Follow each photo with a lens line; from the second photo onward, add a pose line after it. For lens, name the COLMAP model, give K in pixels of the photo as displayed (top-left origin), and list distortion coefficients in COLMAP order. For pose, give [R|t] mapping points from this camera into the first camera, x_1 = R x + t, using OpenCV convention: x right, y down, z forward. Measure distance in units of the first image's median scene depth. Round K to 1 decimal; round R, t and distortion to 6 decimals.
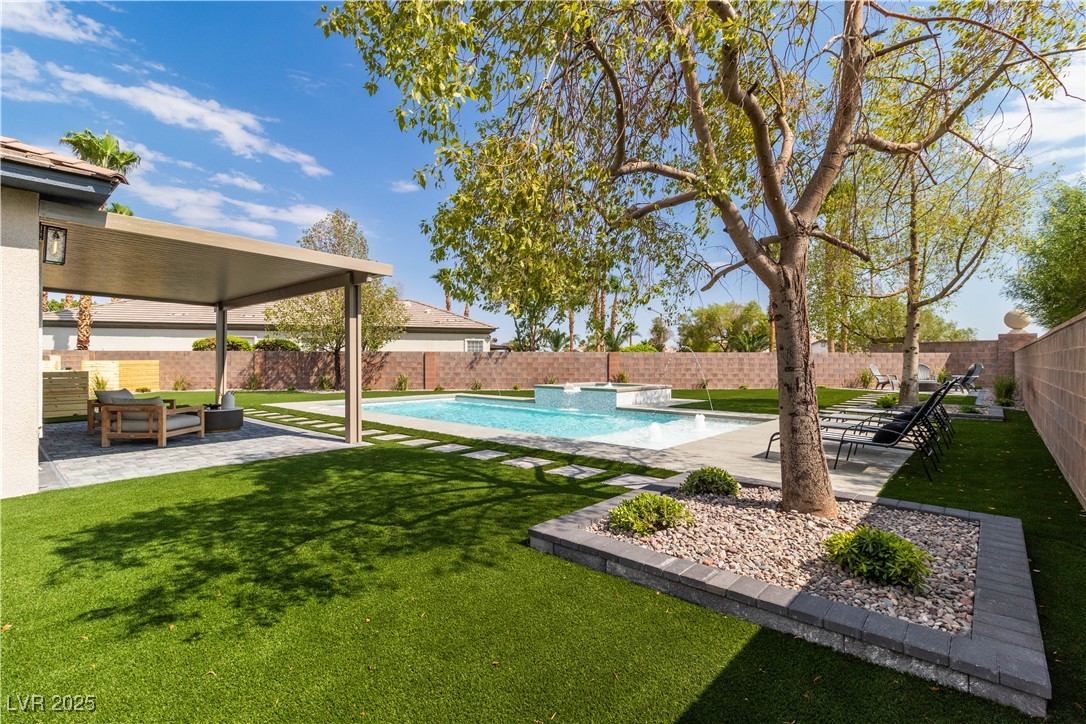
lens RADIAL K [[501.2, 0, 542.6], [0, 501.2, 366.9], [0, 0, 1]] dist [0.003558, 0.000309]
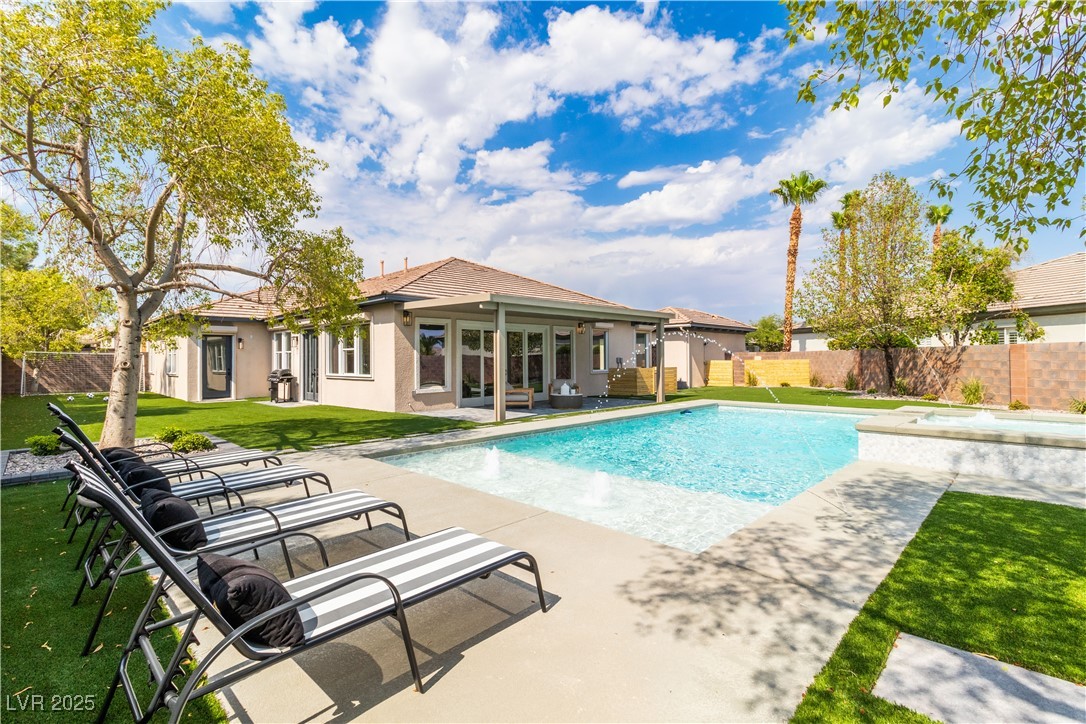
lens RADIAL K [[497.8, 0, 543.0], [0, 497.8, 362.0], [0, 0, 1]] dist [0.000084, 0.000070]
pose [[-0.027215, 0.005384, -0.999615, 0.390523], [-0.005165, 0.999971, 0.005526, -0.009230], [0.999616, 0.005313, -0.027186, 0.444705]]
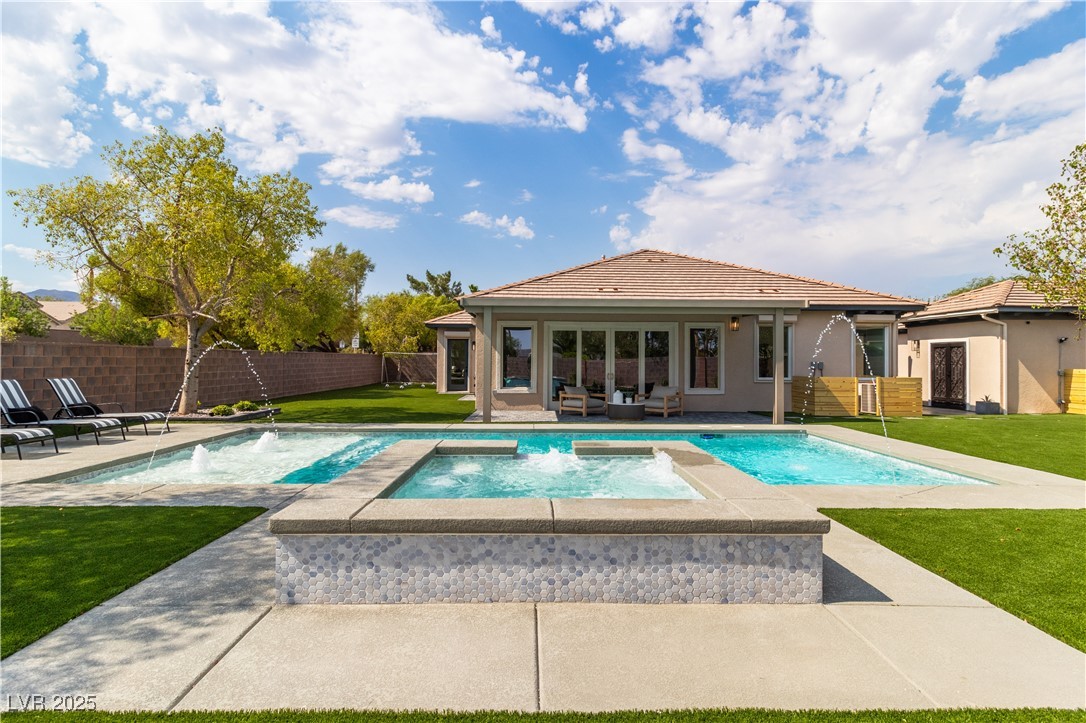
lens RADIAL K [[541.0, 0, 543.0], [0, 541.0, 361.5], [0, 0, 1]] dist [-0.080206, 0.036639]
pose [[-0.741630, 0.001526, -0.670807, 0.200478], [-0.014495, 0.999727, 0.018299, -0.021257], [0.670652, 0.023295, -0.741406, 0.865679]]
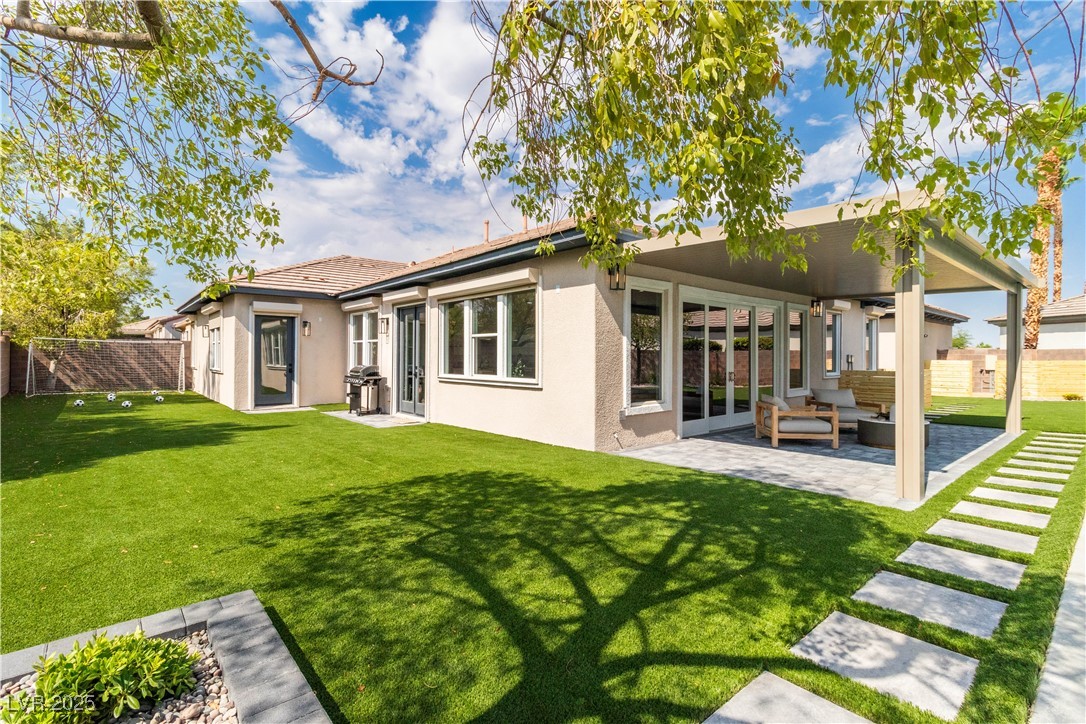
lens RADIAL K [[501.2, 0, 542.6], [0, 501.2, 366.9], [0, 0, 1]] dist [0.003558, 0.000309]
pose [[-0.108832, 0.018521, -0.993888, 0.102237], [-0.018159, 0.999623, 0.020616, -0.004274], [0.993894, 0.020292, -0.108454, 0.237826]]
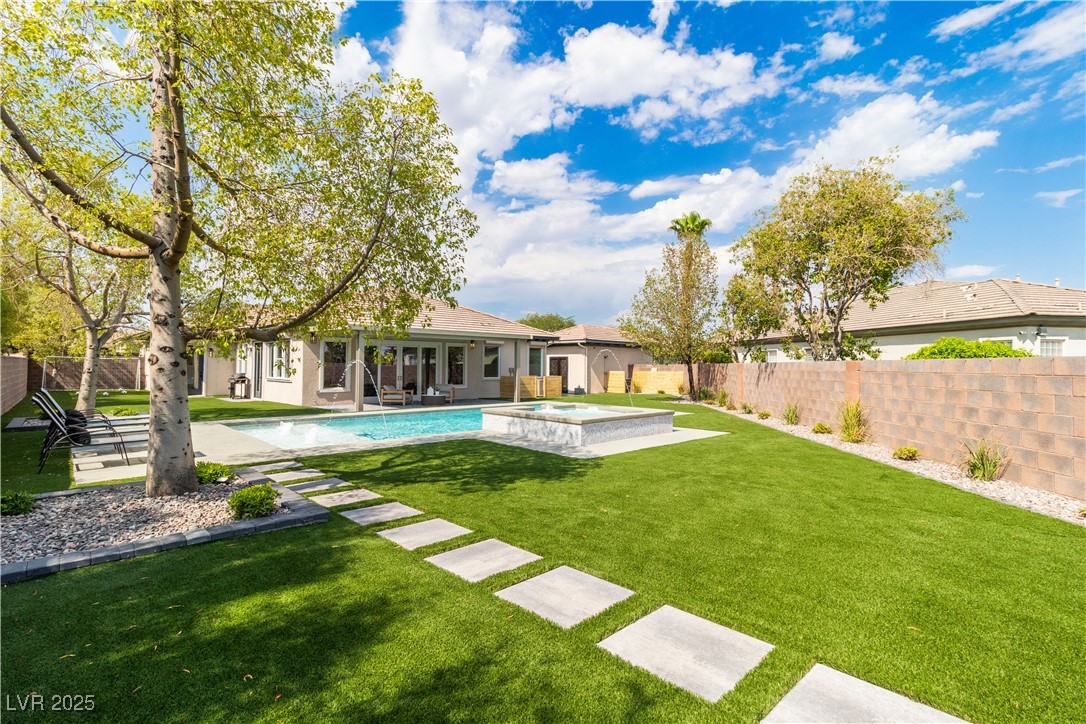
lens RADIAL K [[495.4, 0, 544.9], [0, 495.4, 352.3], [0, 0, 1]] dist [-0.000281, -0.000034]
pose [[-0.052306, -0.028148, -0.998234, 0.613436], [-0.018992, 0.999450, -0.027187, -0.018992], [0.998450, 0.017536, -0.052812, 0.712965]]
